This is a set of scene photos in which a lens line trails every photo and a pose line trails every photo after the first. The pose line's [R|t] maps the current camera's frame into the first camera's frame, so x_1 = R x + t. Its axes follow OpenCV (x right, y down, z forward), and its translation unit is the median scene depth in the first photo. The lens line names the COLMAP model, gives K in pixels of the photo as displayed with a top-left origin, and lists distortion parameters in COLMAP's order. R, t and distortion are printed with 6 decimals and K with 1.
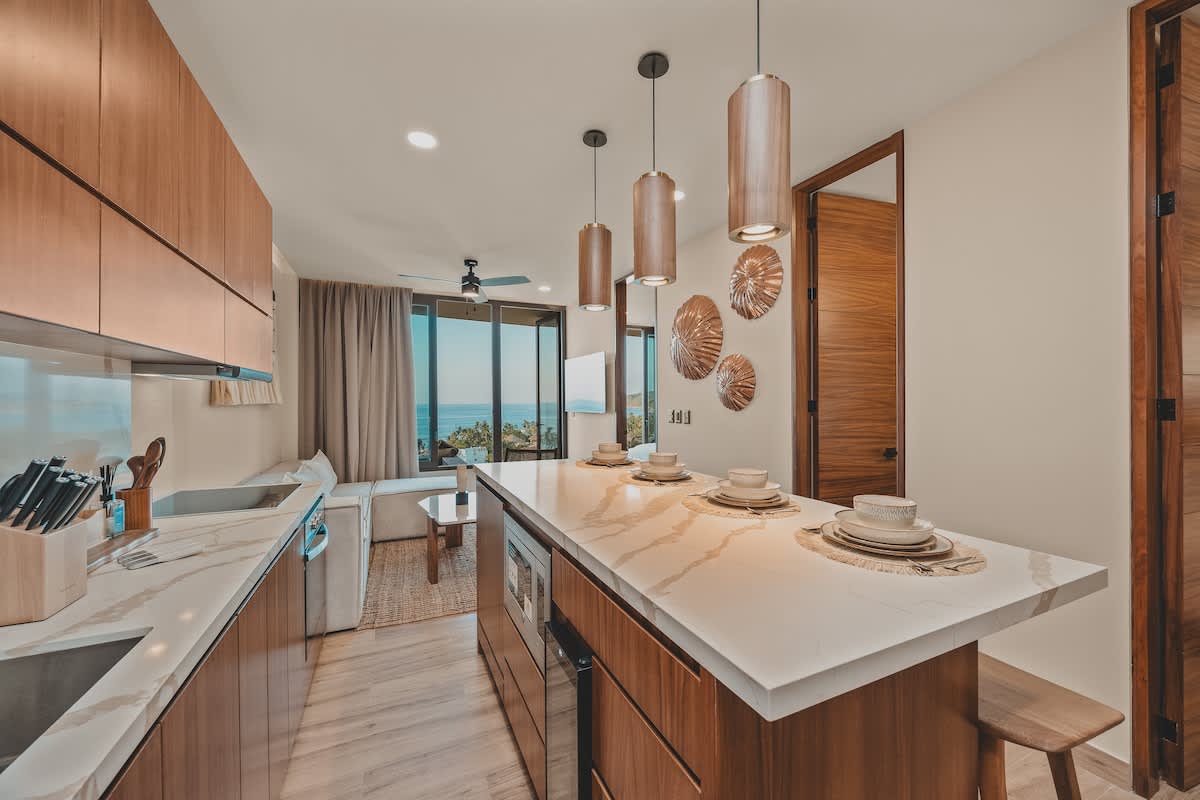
lens RADIAL K [[460.4, 0, 605.3], [0, 460.4, 400.4], [0, 0, 1]] dist [-0.002420, -0.000178]
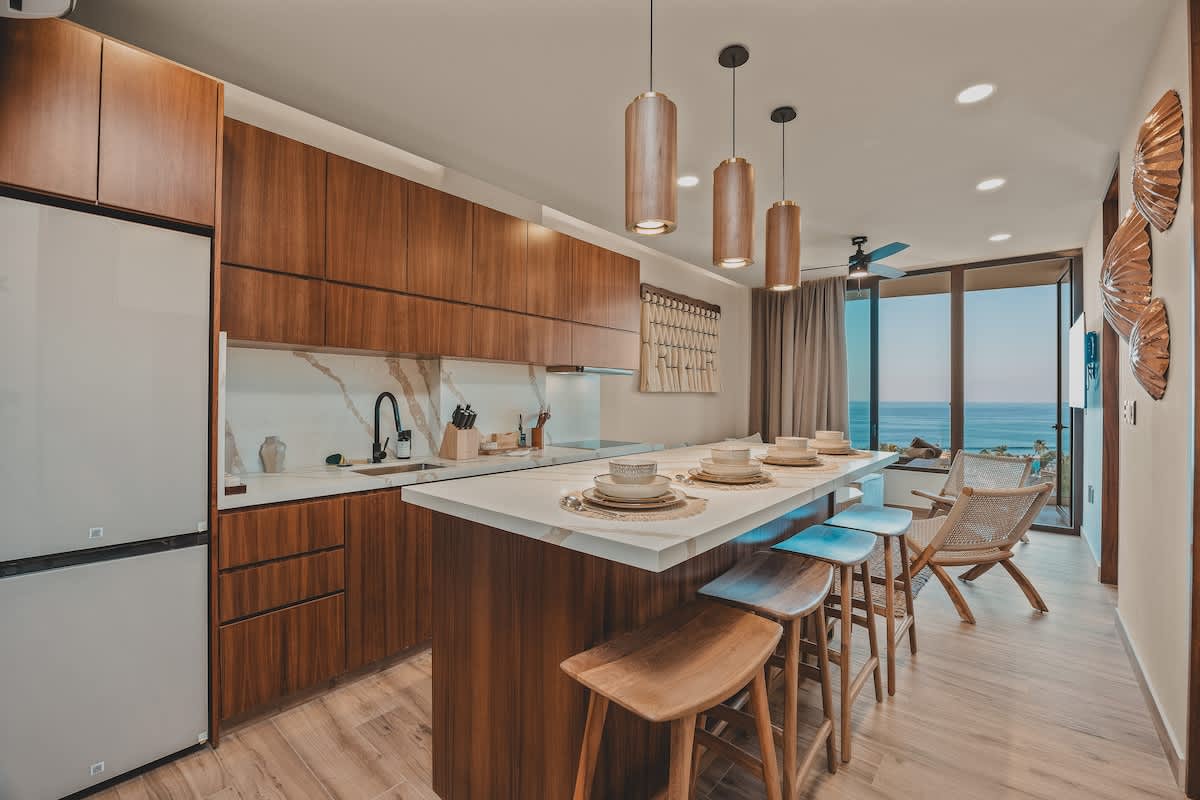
lens RADIAL K [[513.3, 0, 595.9], [0, 513.3, 398.8], [0, 0, 1]] dist [-0.016829, 0.002662]
pose [[0.405163, 0.010756, -0.914181, 0.512243], [-0.007477, 0.999936, 0.008451, 0.016398], [0.914214, 0.003412, 0.405217, 0.125640]]
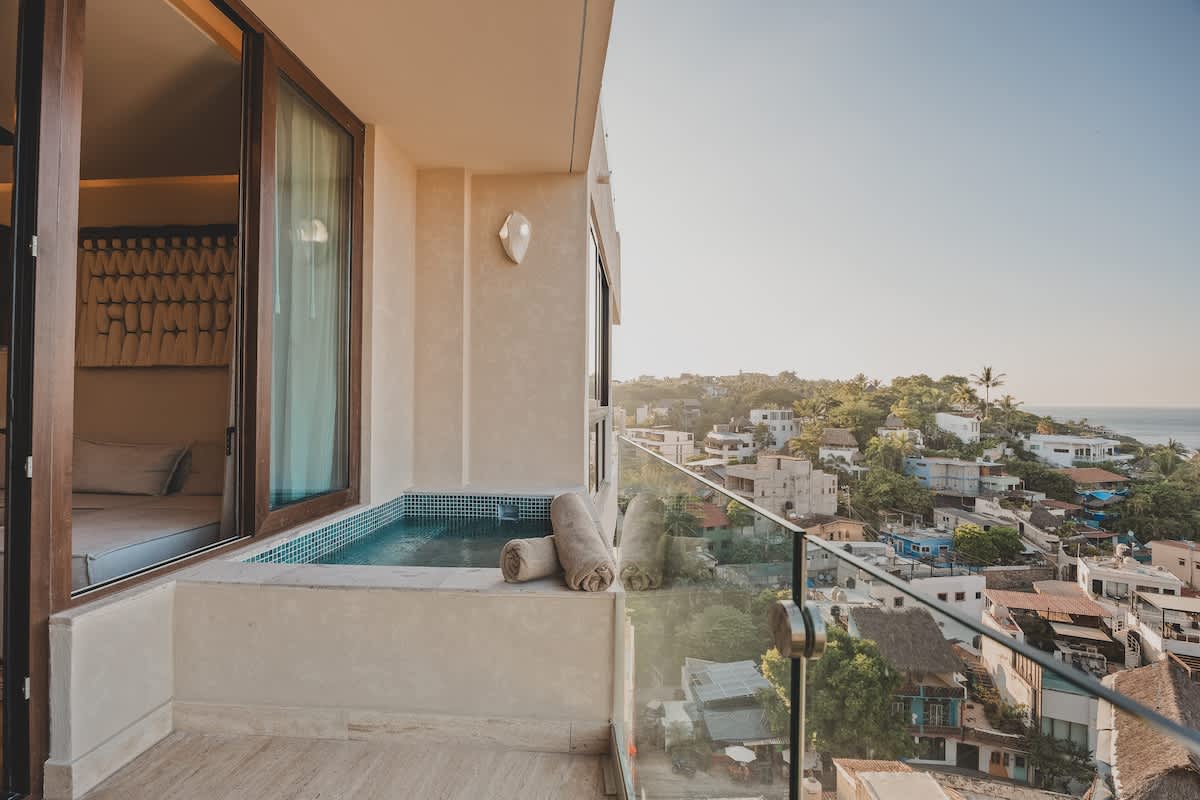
lens RADIAL K [[513.3, 0, 603.0], [0, 513.3, 410.2], [0, 0, 1]] dist [-0.016829, 0.002662]
pose [[-0.485711, -0.002241, -0.874117, -0.277516], [-0.001671, 0.999997, -0.001635, 0.094630], [0.874118, 0.000667, -0.485713, 2.194542]]
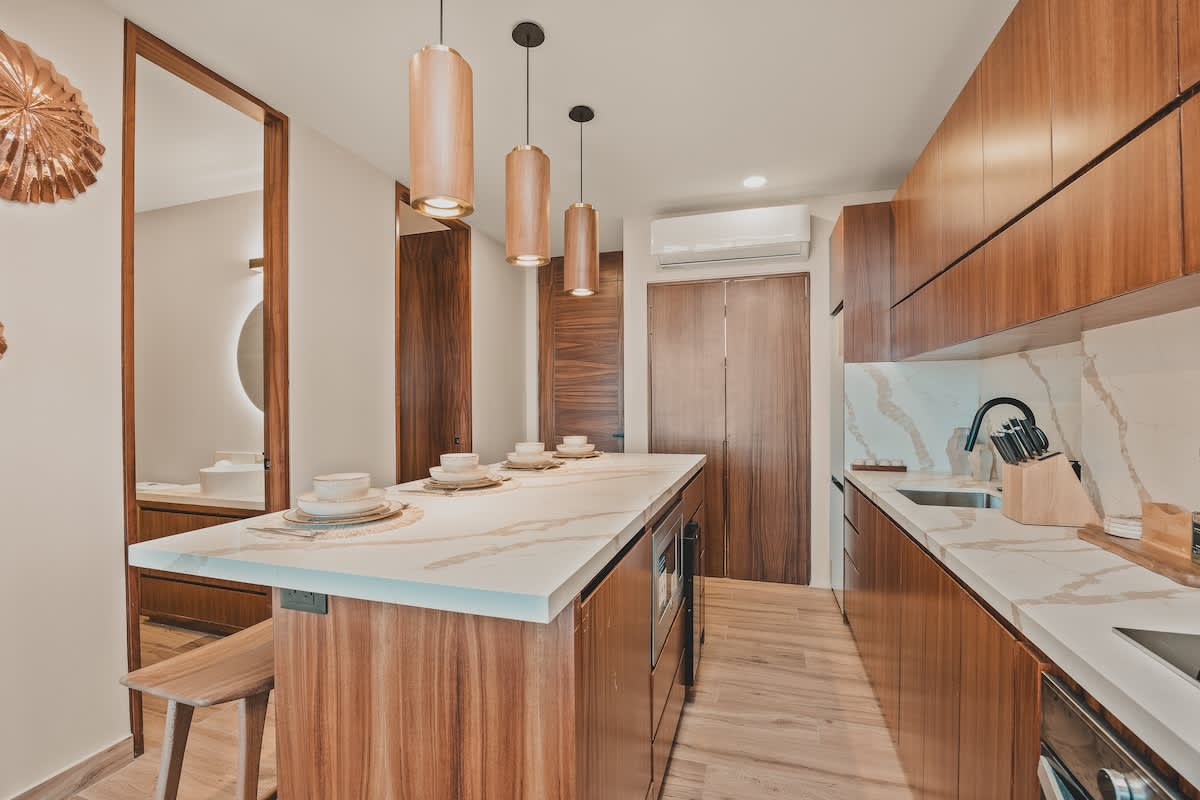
lens RADIAL K [[513.3, 0, 591.9], [0, 513.3, 407.0], [0, 0, 1]] dist [-0.016829, 0.002662]
pose [[-0.728981, 0.001670, 0.684532, -0.358854], [0.006541, 0.999968, 0.004527, 0.020315], [-0.684503, 0.007778, -0.728968, 0.843194]]
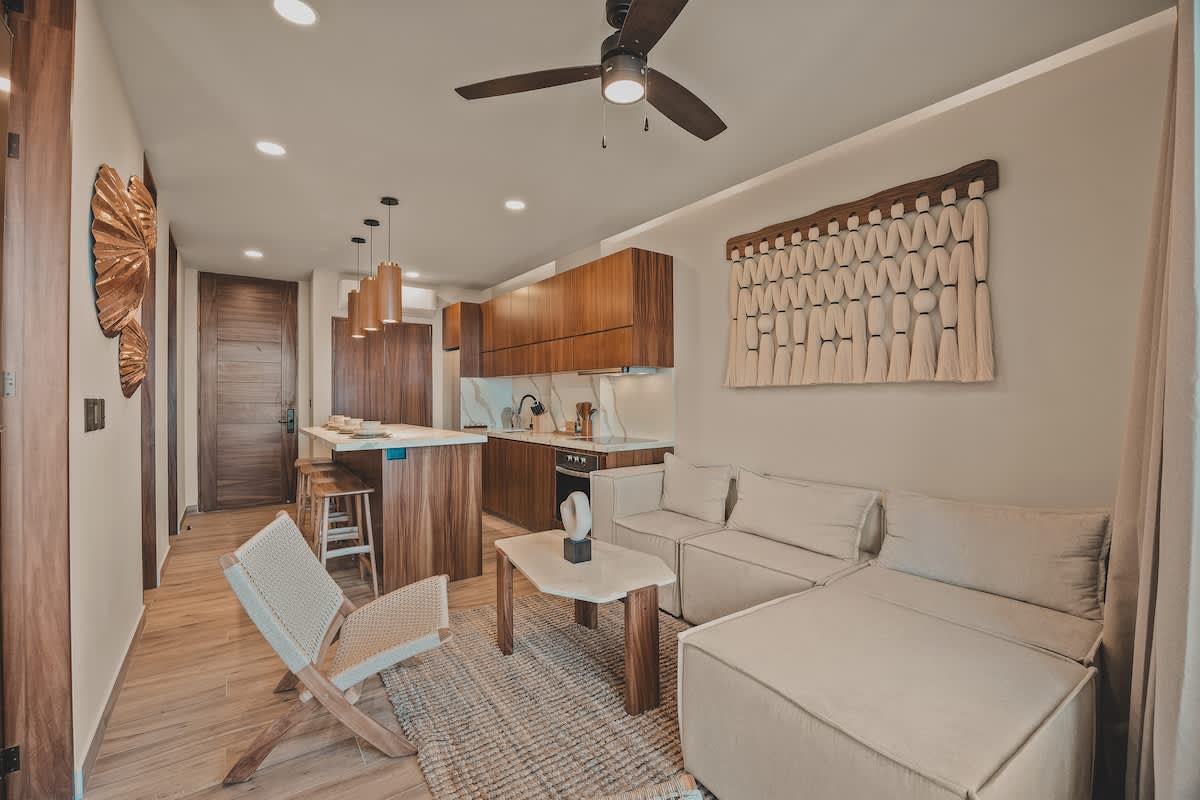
lens RADIAL K [[513.3, 0, 593.7], [0, 513.3, 397.1], [0, 0, 1]] dist [-0.016829, 0.002662]
pose [[-0.983856, 0.007210, -0.178818, -0.225723], [0.007623, 0.999970, -0.001624, 0.026859], [0.178801, -0.002961, -0.983881, 1.691938]]
